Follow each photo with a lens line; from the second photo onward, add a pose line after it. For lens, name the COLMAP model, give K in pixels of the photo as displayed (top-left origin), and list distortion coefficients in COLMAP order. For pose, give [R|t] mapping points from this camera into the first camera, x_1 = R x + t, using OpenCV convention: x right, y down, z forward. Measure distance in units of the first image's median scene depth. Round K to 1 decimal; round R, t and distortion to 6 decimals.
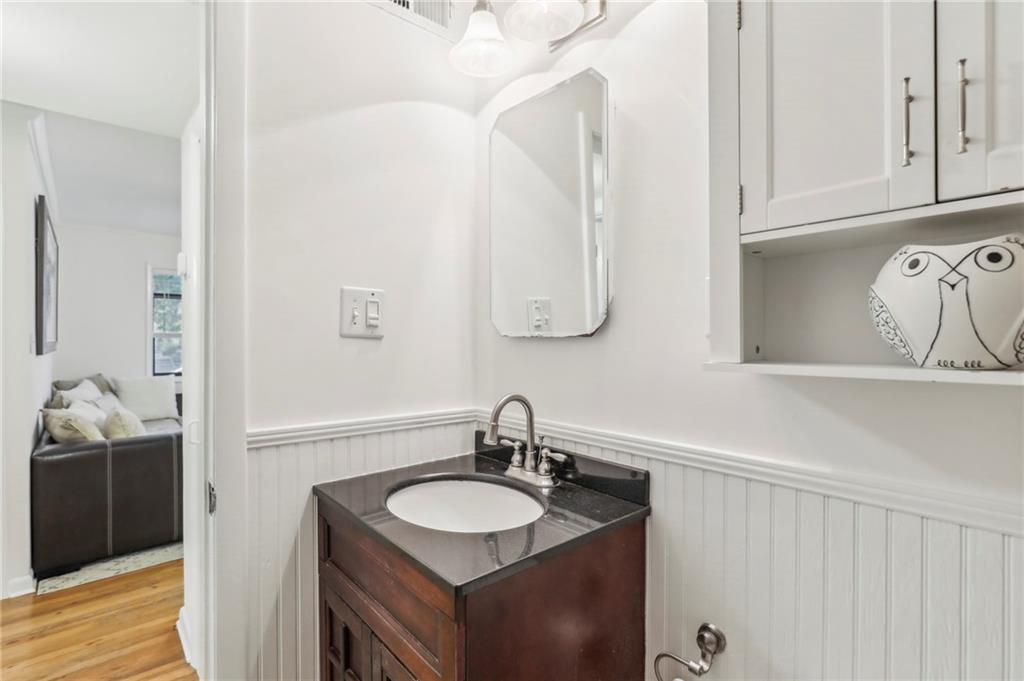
lens RADIAL K [[473.3, 0, 522.0], [0, 473.3, 338.8], [0, 0, 1]] dist [-0.000752, -0.000004]
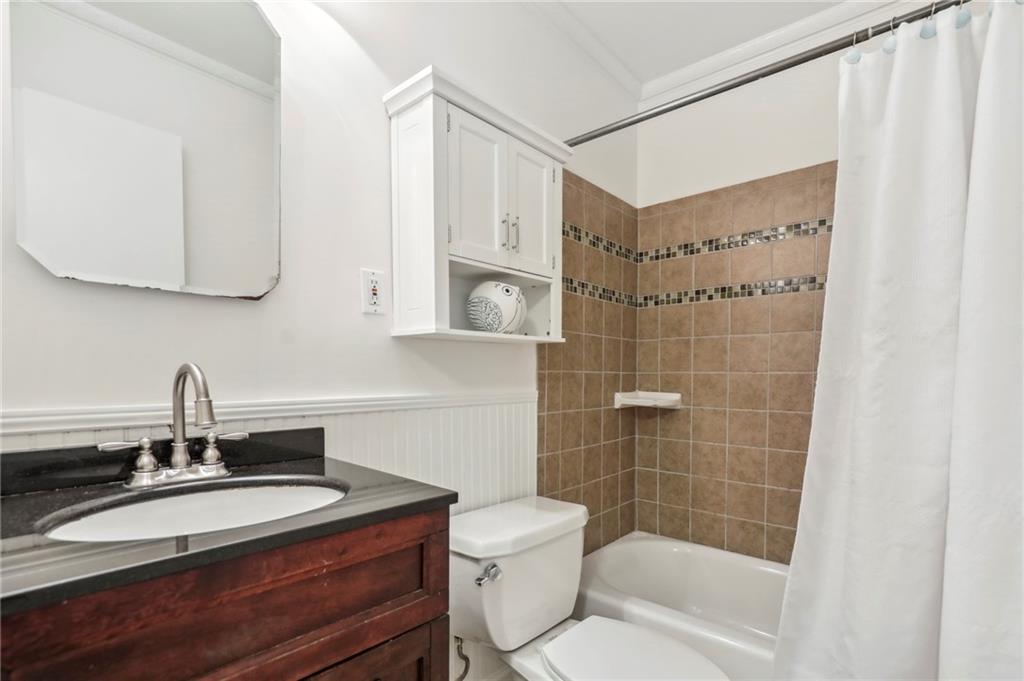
lens RADIAL K [[473.3, 0, 522.0], [0, 473.3, 338.8], [0, 0, 1]] dist [-0.000752, -0.000004]
pose [[-0.073041, 0.058846, 0.995591, -0.847087], [-0.014068, 0.998098, -0.060026, 0.125031], [-0.997230, -0.018390, -0.072074, 0.575201]]
